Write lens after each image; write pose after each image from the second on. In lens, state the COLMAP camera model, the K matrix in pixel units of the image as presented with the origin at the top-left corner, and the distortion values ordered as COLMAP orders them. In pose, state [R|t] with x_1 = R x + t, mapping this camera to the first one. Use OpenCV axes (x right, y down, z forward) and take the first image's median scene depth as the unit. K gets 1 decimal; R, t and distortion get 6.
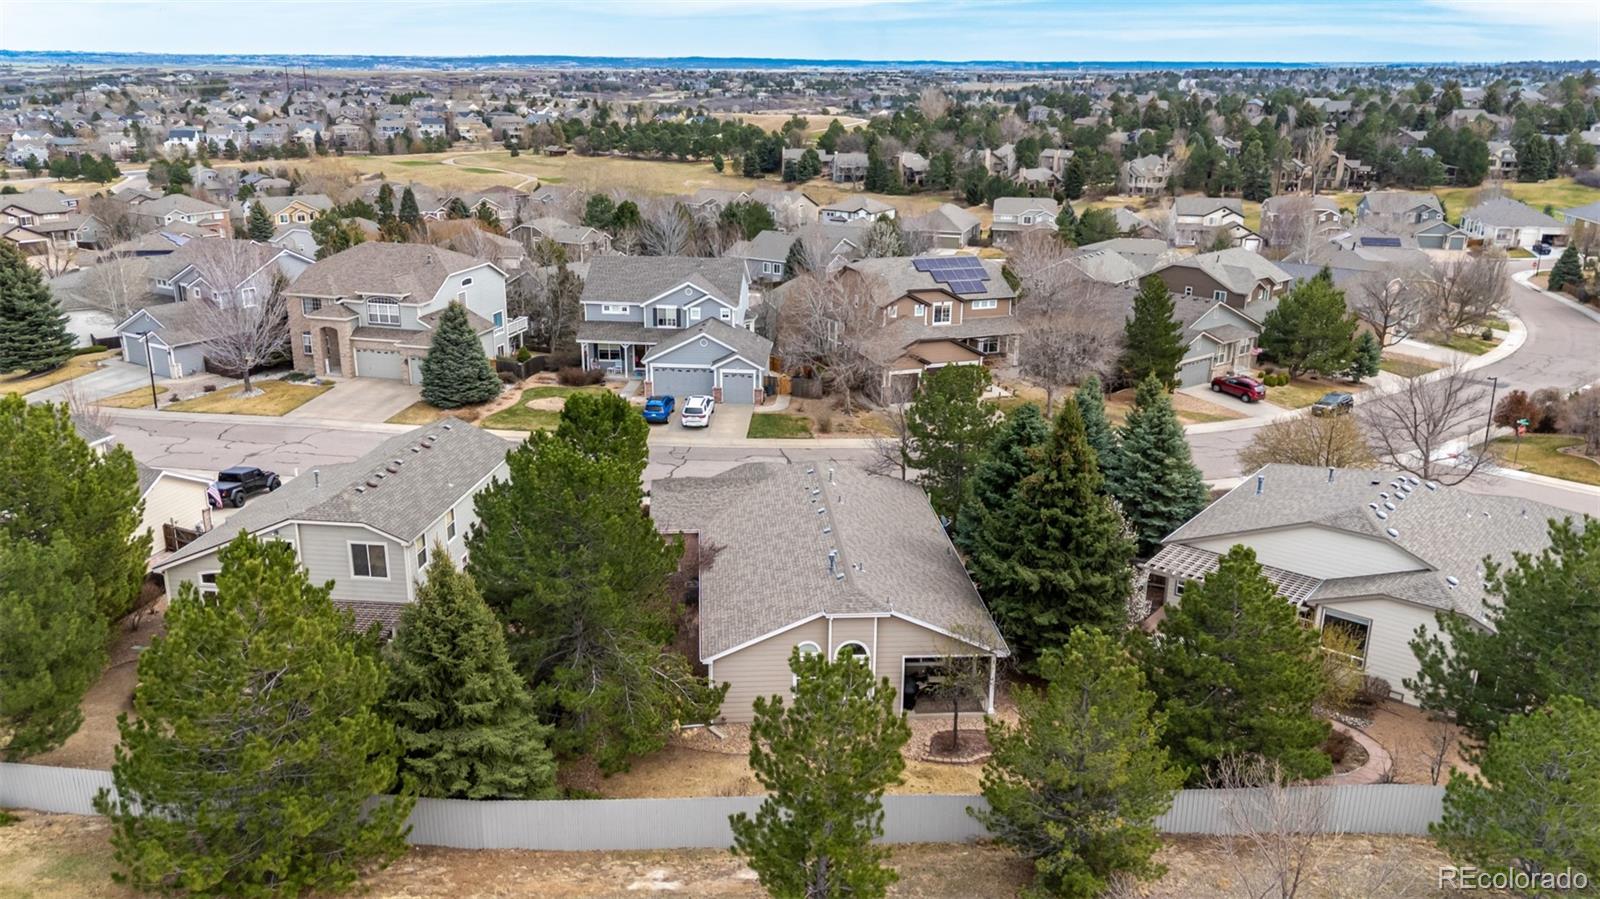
lens RADIAL K [[1414.0, 0, 796.5], [0, 1414.0, 444.7], [0, 0, 1]] dist [0.034639, -0.015775]
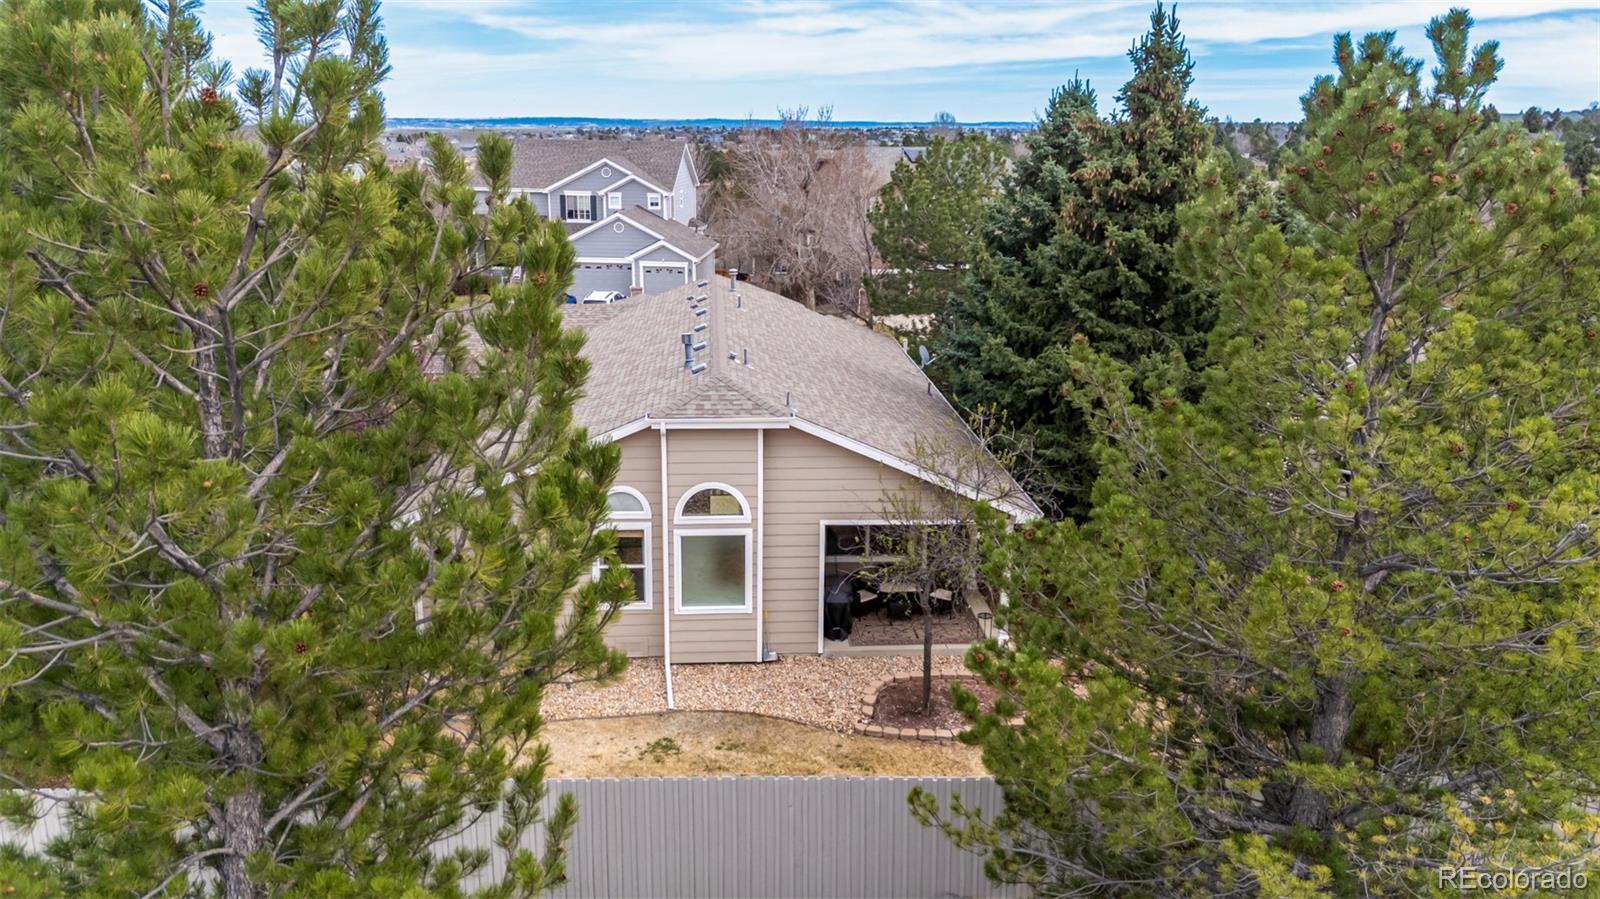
lens RADIAL K [[1437.8, 0, 800.0], [0, 1437.8, 449.5], [0, 0, 1]] dist [-0.043611, -0.008285]
pose [[0.999970, 0.004105, -0.006611, 0.069819], [-0.004327, 0.999412, -0.034021, 0.138830], [0.006467, 0.034049, 0.999399, 0.502485]]
